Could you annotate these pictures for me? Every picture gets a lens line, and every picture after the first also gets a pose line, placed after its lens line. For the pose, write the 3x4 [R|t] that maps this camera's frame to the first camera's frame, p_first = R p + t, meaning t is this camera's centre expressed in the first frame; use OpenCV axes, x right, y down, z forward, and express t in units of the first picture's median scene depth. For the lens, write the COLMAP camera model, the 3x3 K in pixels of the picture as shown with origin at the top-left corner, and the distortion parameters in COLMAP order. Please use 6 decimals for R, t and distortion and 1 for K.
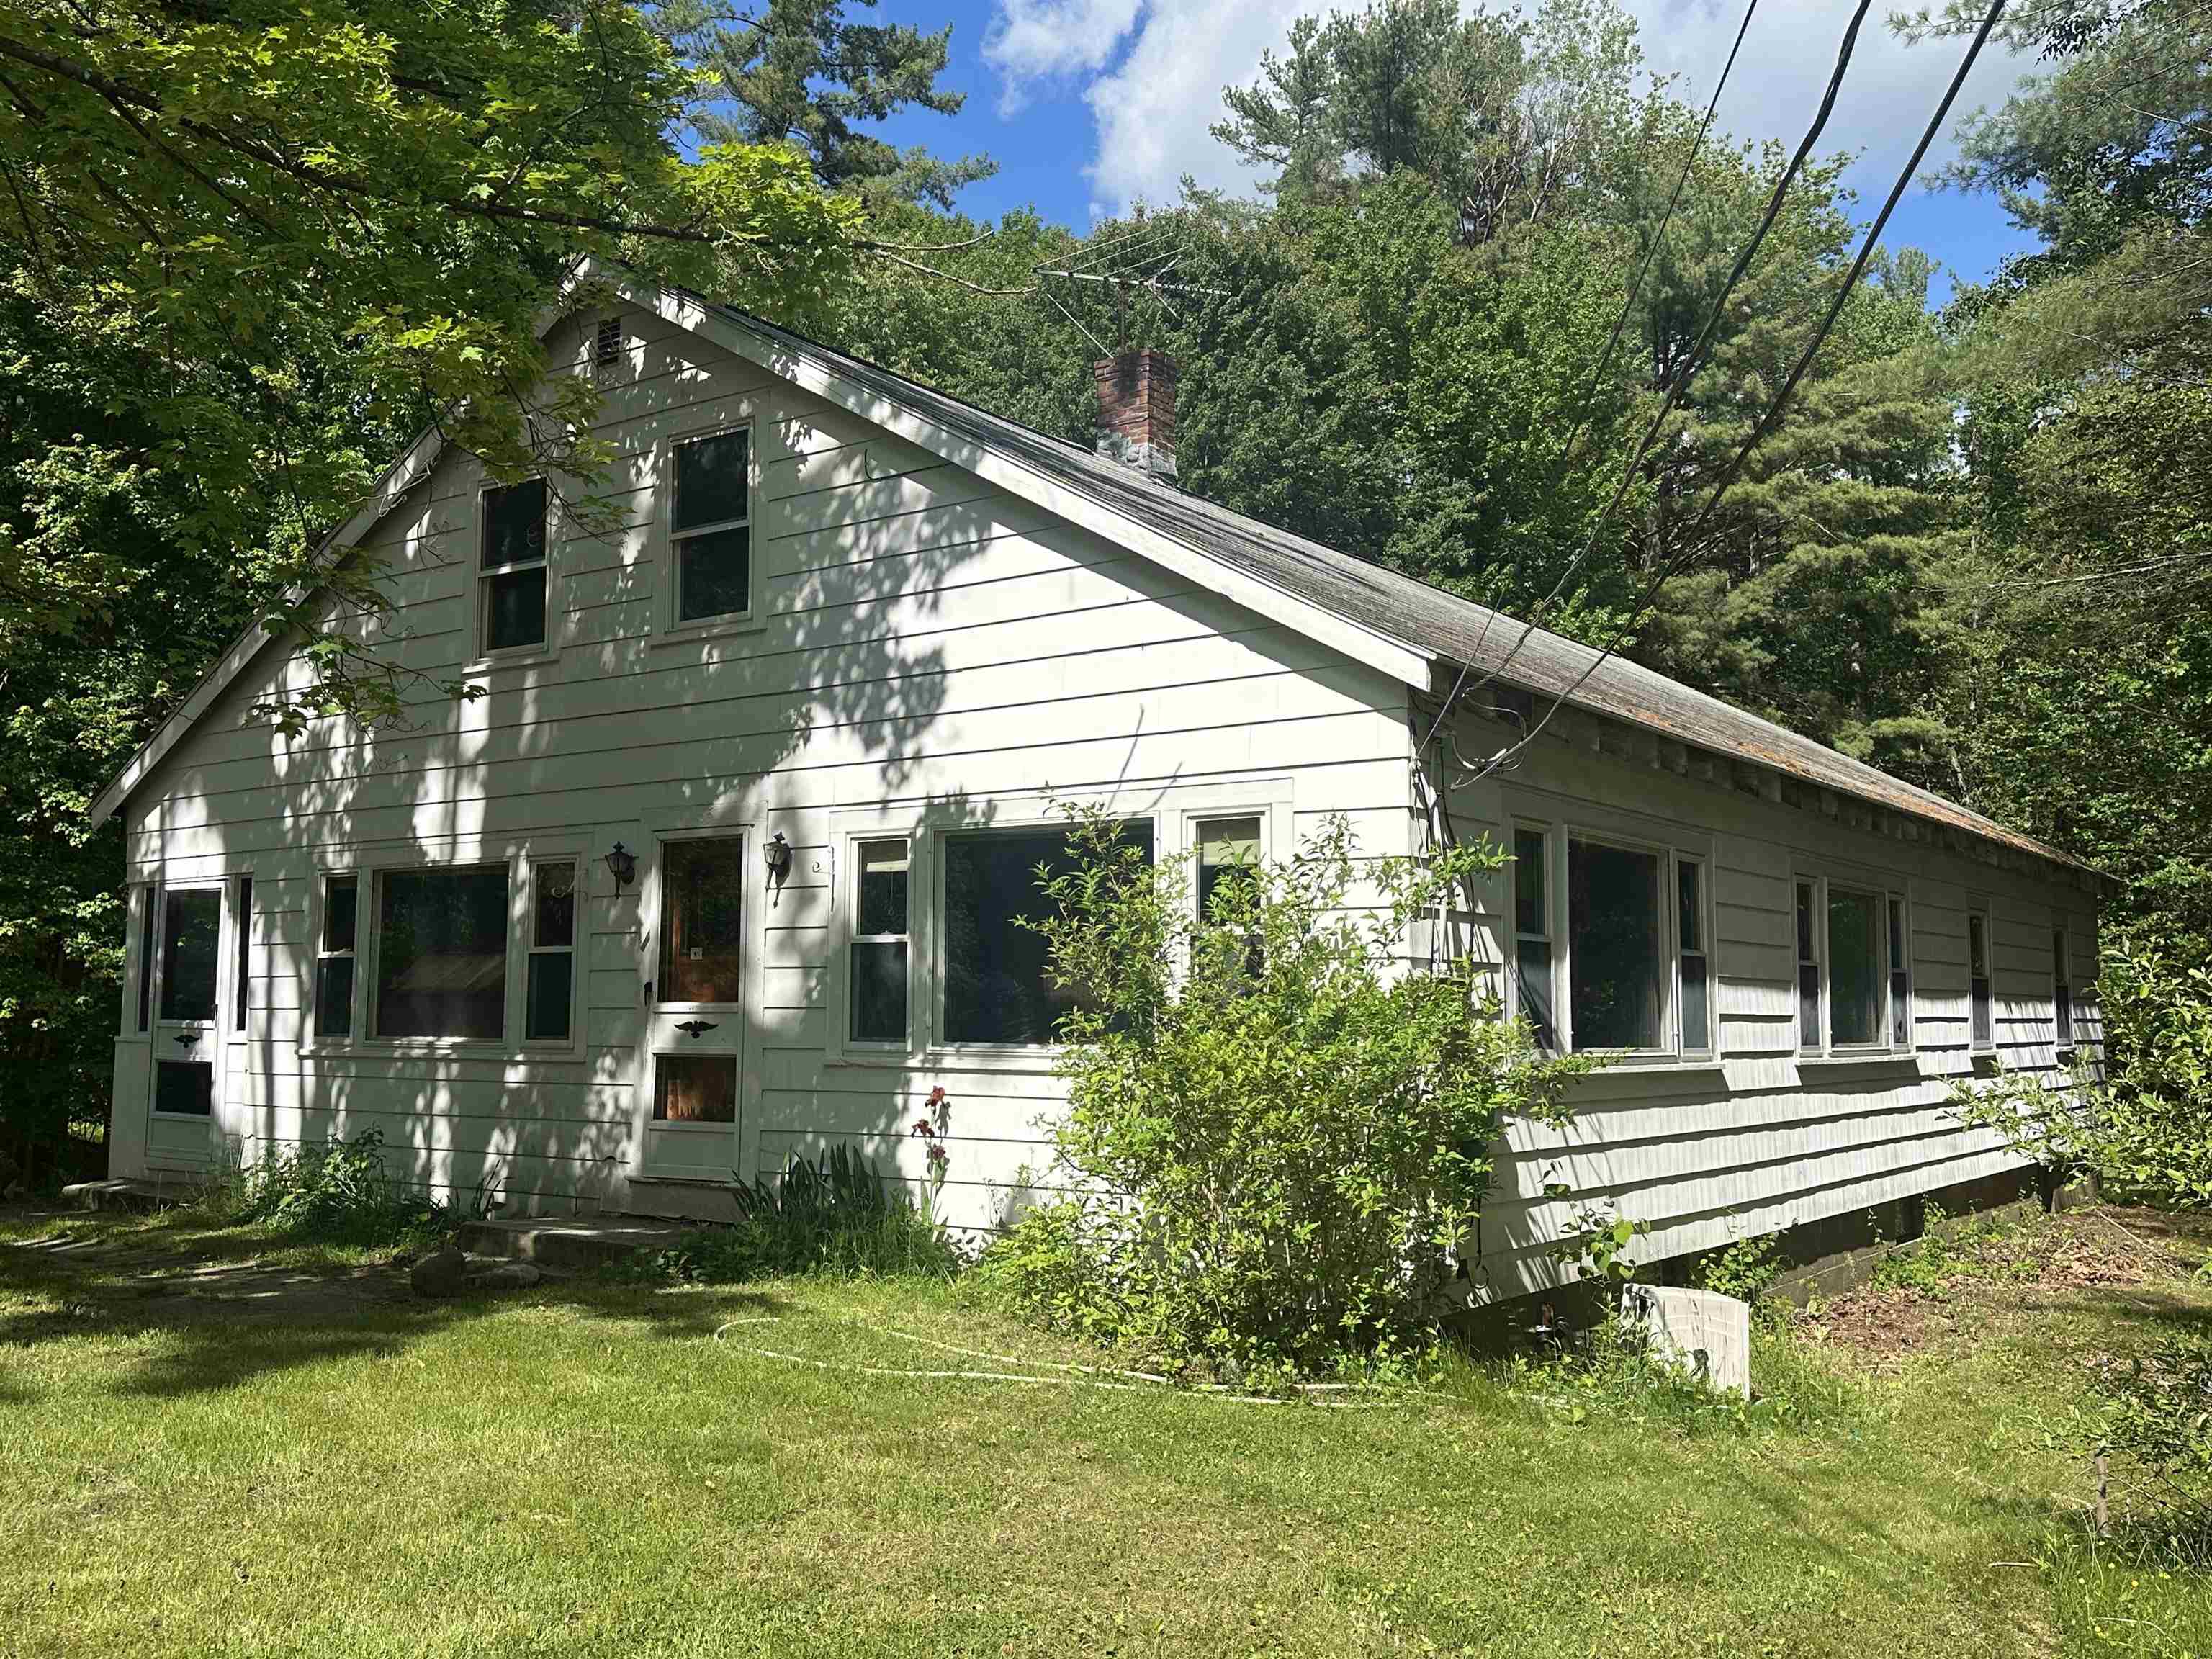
lens RADIAL K [[1920.0, 0, 1101.1], [0, 1920.0, 824.1], [0, 0, 1]] dist [0.174210, -0.331207]
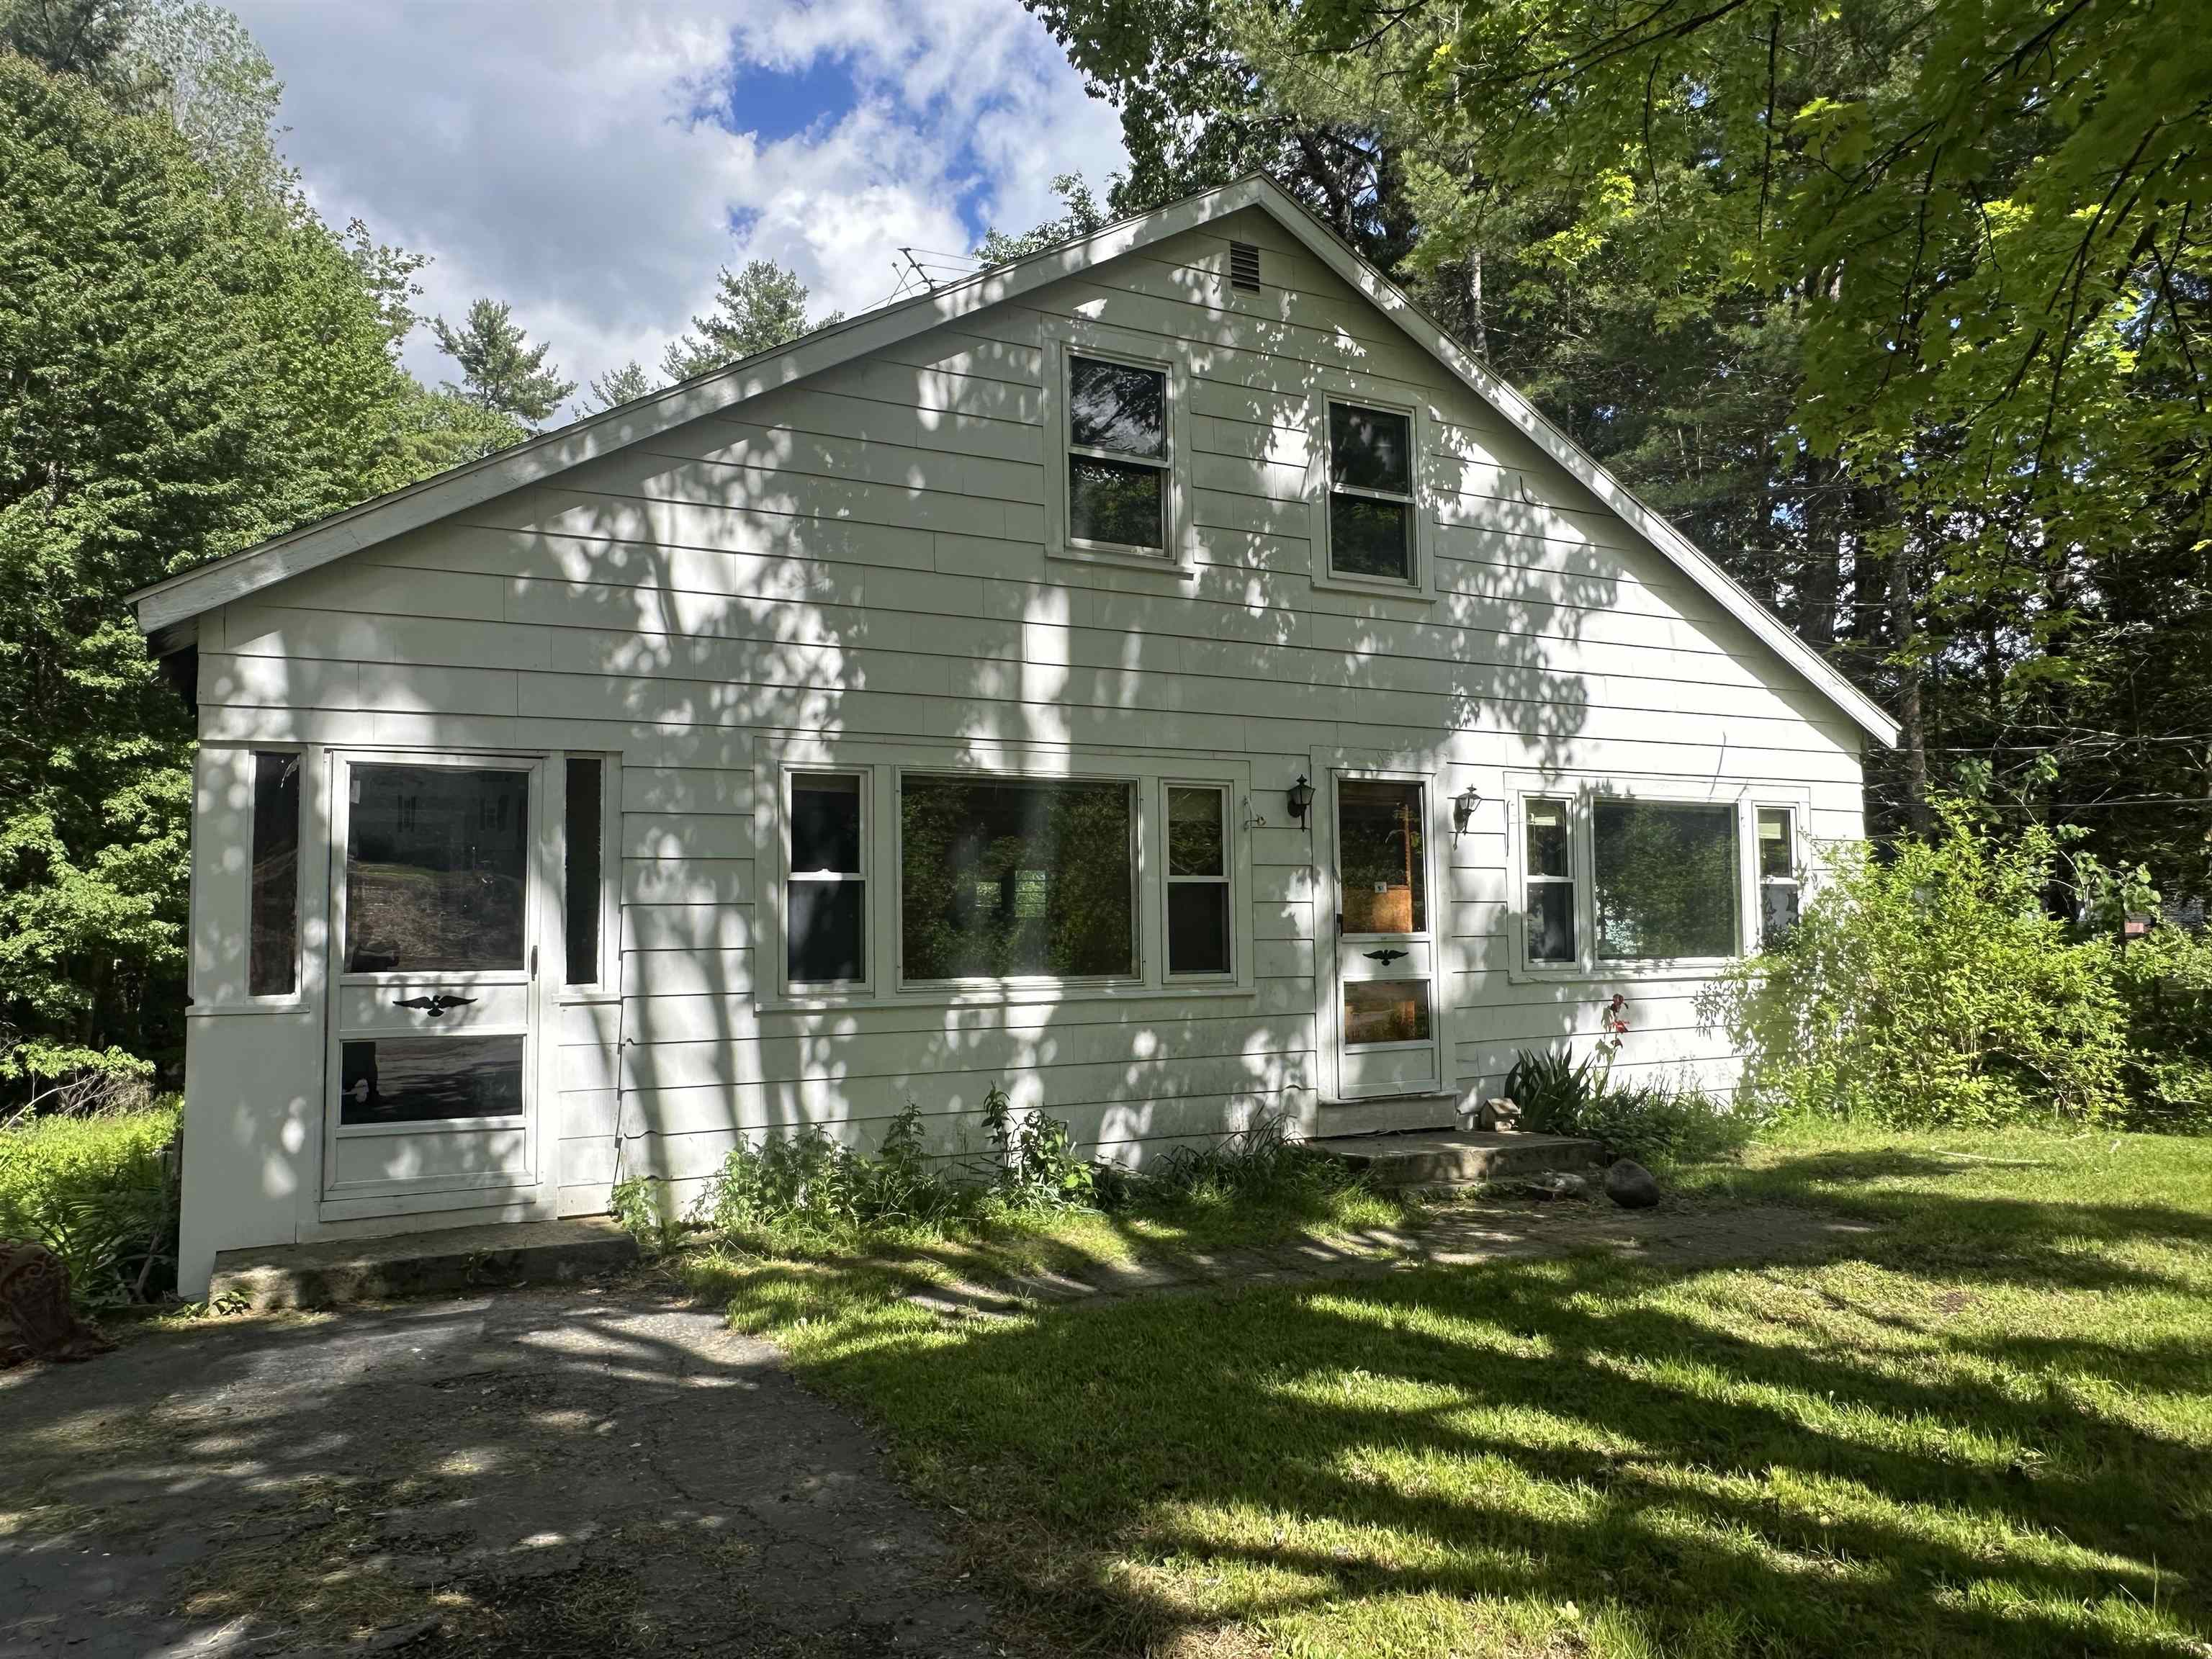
lens RADIAL K [[1474.8, 0, 1093.0], [0, 1474.8, 844.8], [0, 0, 1]] dist [-0.003036, 0.003126]
pose [[0.460394, 0.046136, 0.886515, -0.944154], [-0.066105, 0.997658, -0.017590, 0.063733], [-0.885250, -0.050504, 0.462365, 0.710254]]
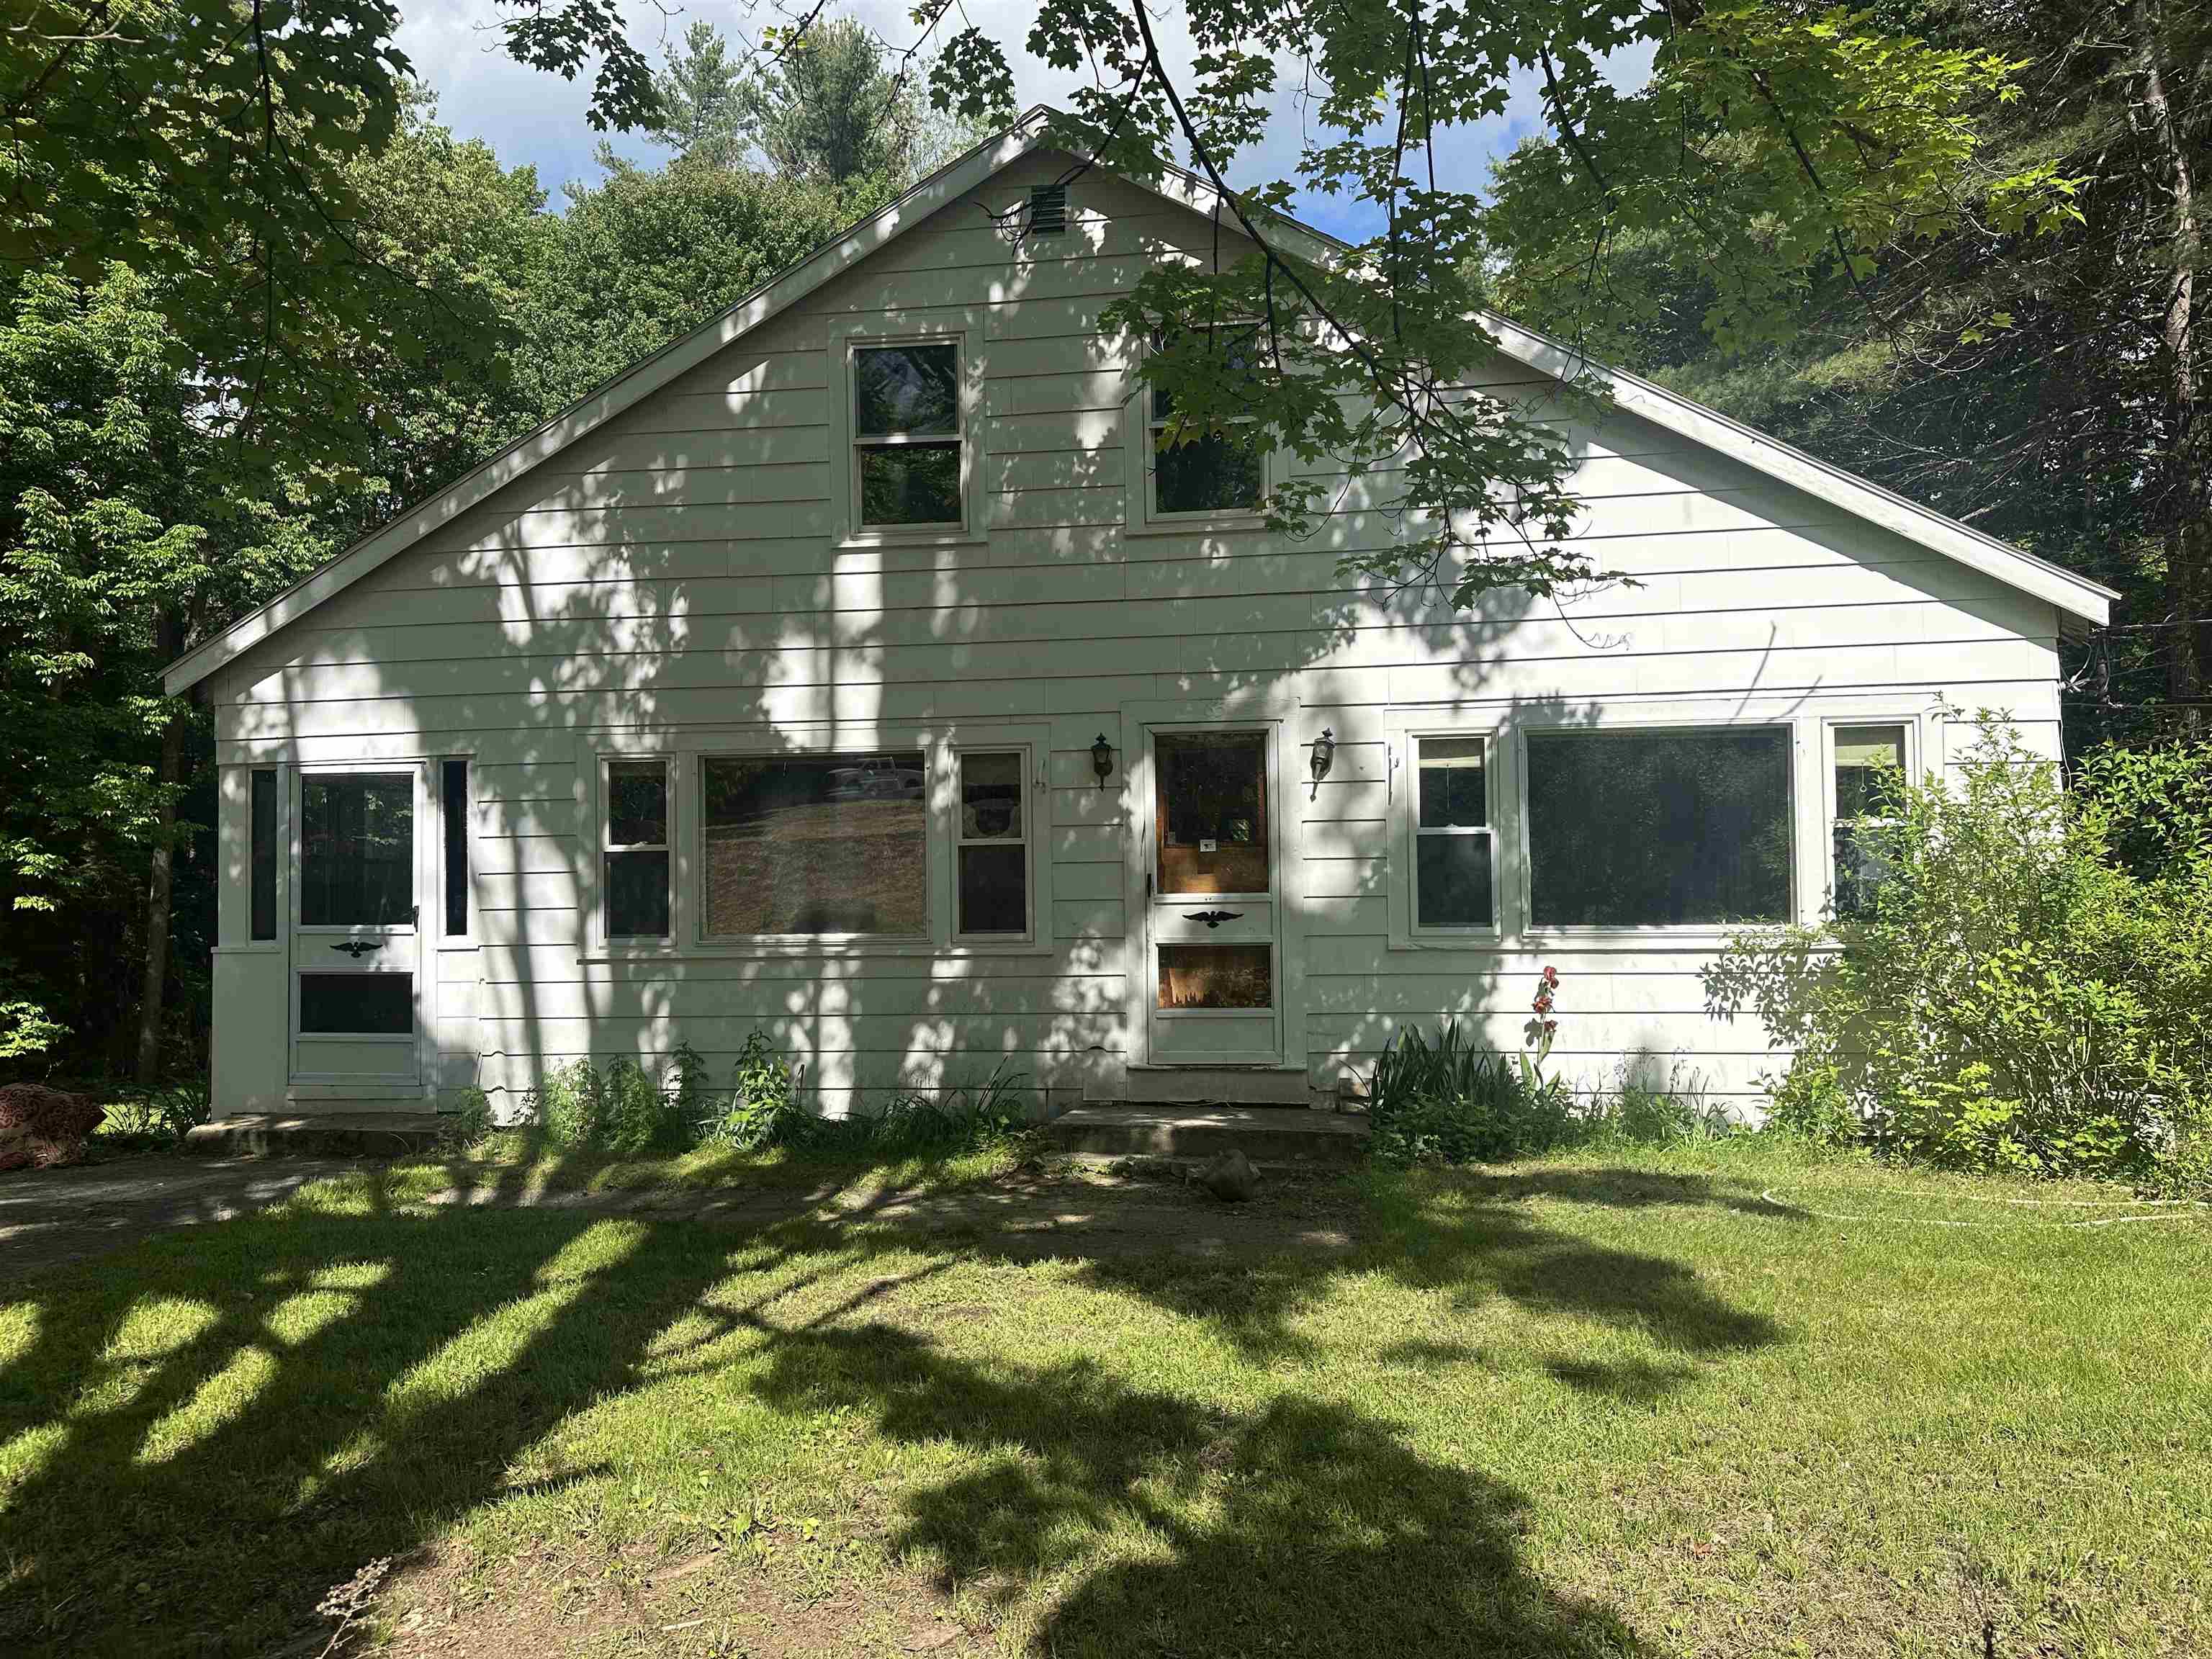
lens RADIAL K [[1527.2, 0, 1103.4], [0, 1527.2, 851.2], [0, 0, 1]] dist [0.093844, -0.118427]
pose [[0.880719, -0.007224, 0.473584, -0.594598], [-0.026546, 0.997559, 0.064585, 0.018387], [-0.472894, -0.069453, 0.878378, 0.297713]]
